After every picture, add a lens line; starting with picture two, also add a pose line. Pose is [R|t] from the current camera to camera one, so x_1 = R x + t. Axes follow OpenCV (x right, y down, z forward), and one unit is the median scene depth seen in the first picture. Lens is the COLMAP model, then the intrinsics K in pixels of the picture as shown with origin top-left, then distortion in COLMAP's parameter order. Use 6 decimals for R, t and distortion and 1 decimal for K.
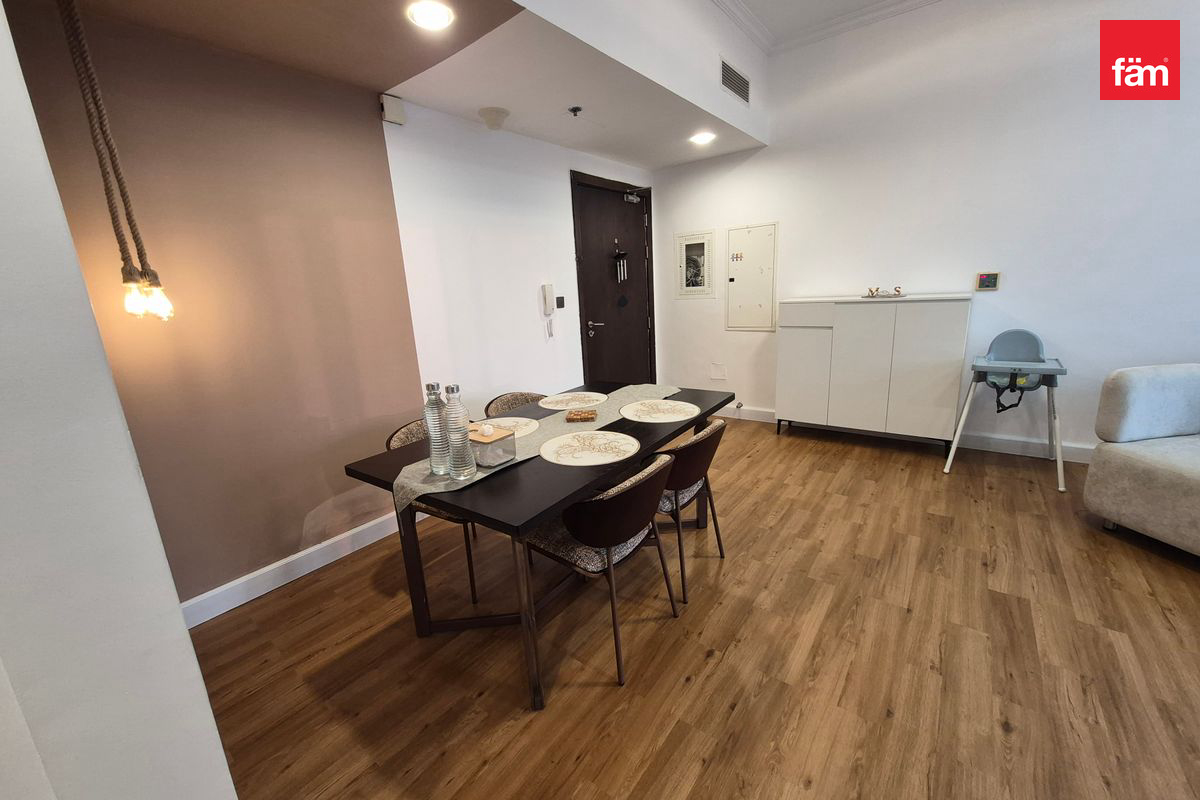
lens RADIAL K [[469.7, 0, 592.5], [0, 469.7, 394.1], [0, 0, 1]] dist [0.000755, 0.000144]
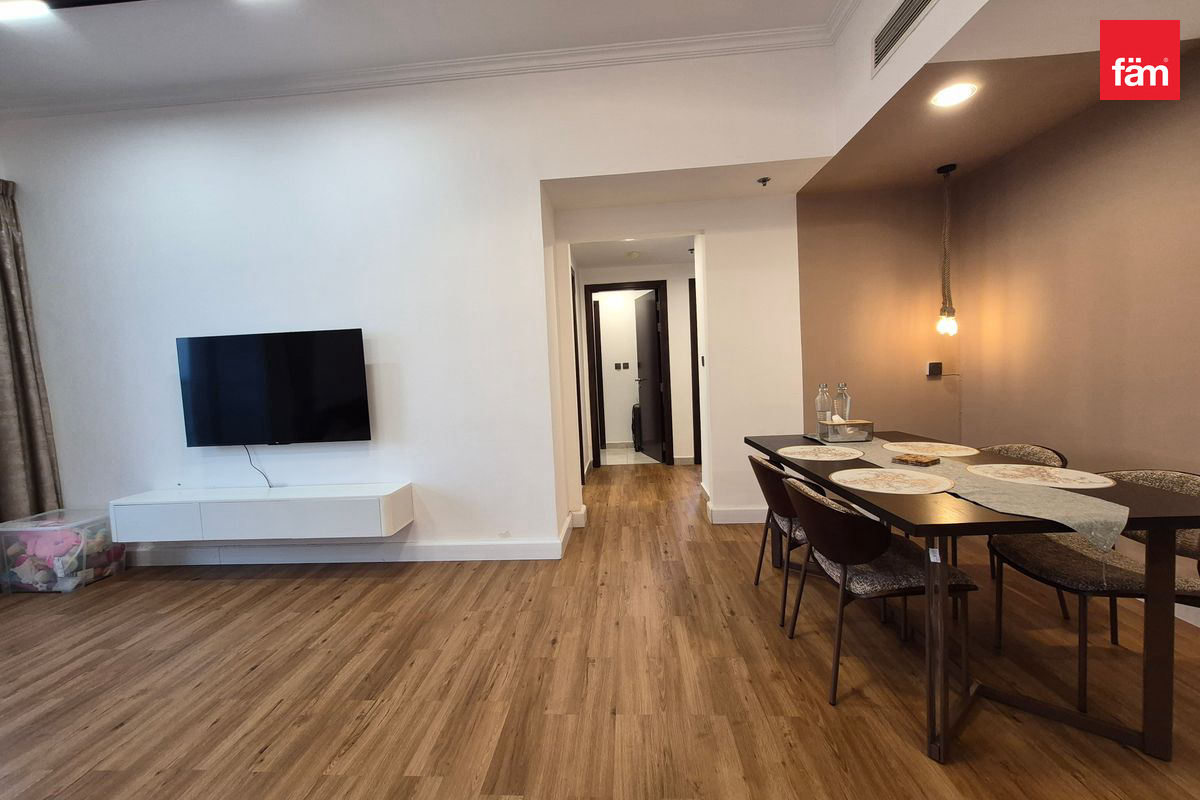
lens RADIAL K [[469.7, 0, 592.5], [0, 469.7, 394.1], [0, 0, 1]] dist [0.000755, 0.000144]
pose [[-0.824208, 0.128264, -0.551571, 1.052274], [-0.035106, 0.960565, 0.275831, -0.330546], [0.565199, 0.246706, -0.787202, 1.437066]]
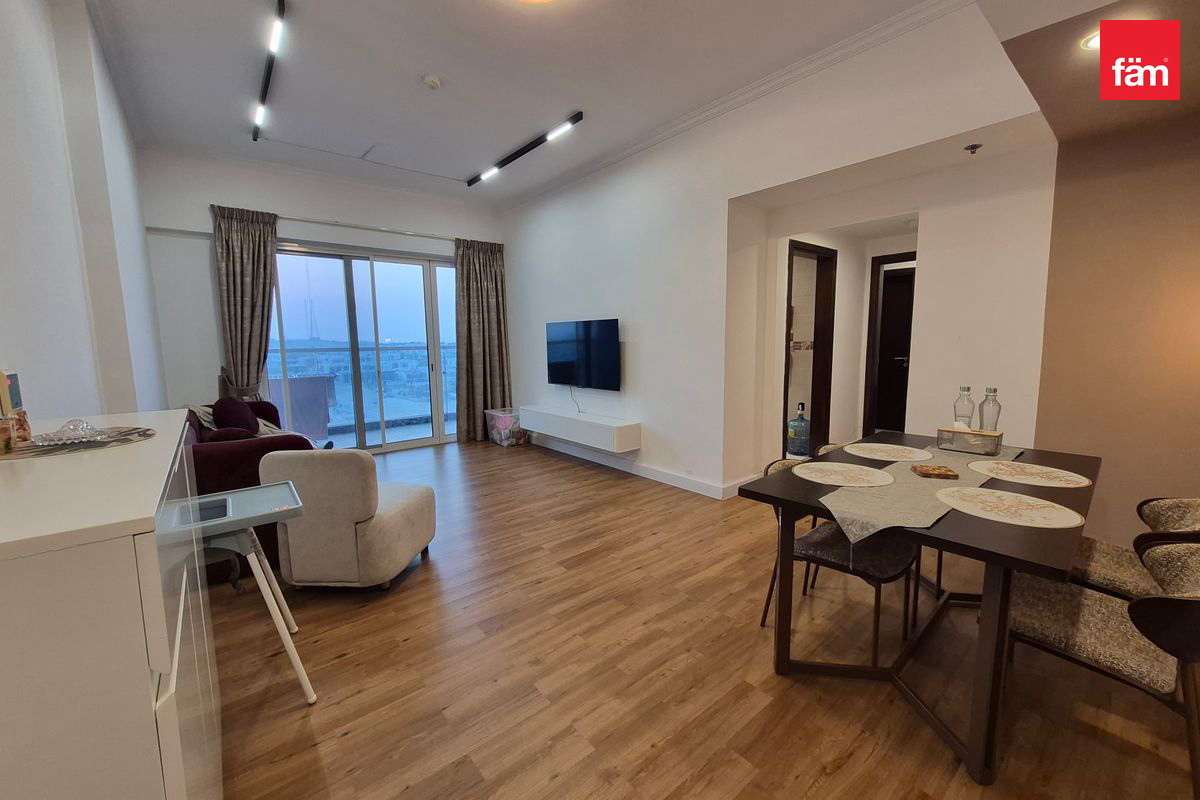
lens RADIAL K [[469.7, 0, 592.5], [0, 469.7, 394.1], [0, 0, 1]] dist [0.000755, 0.000144]
pose [[-0.972278, 0.047486, 0.228953, 0.429878], [0.121286, 0.939557, 0.320190, -0.497809], [-0.199910, 0.339083, -0.919271, 2.059052]]
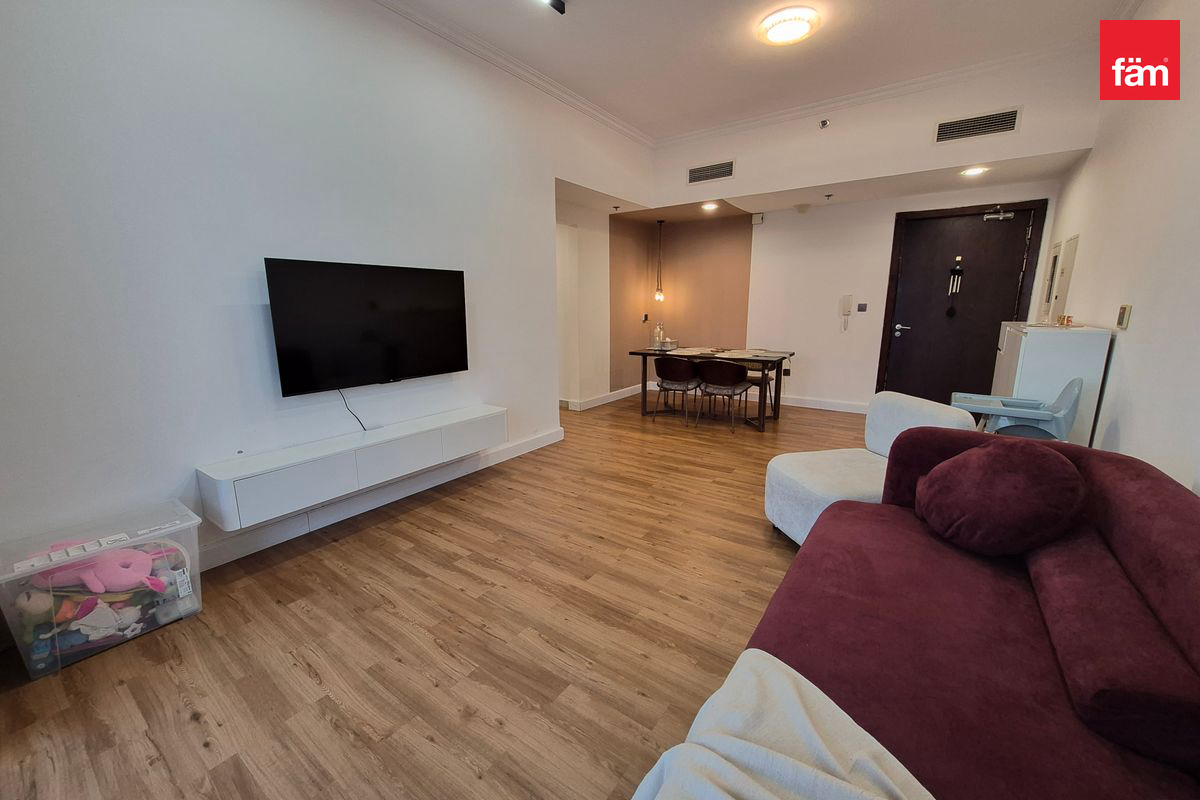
lens RADIAL K [[469.7, 0, 592.5], [0, 469.7, 394.1], [0, 0, 1]] dist [0.000755, 0.000144]
pose [[0.041331, 0.244413, -0.968790, 2.535394], [-0.222634, 0.947494, 0.229542, -0.167625], [0.974026, 0.206198, 0.093576, 0.207088]]
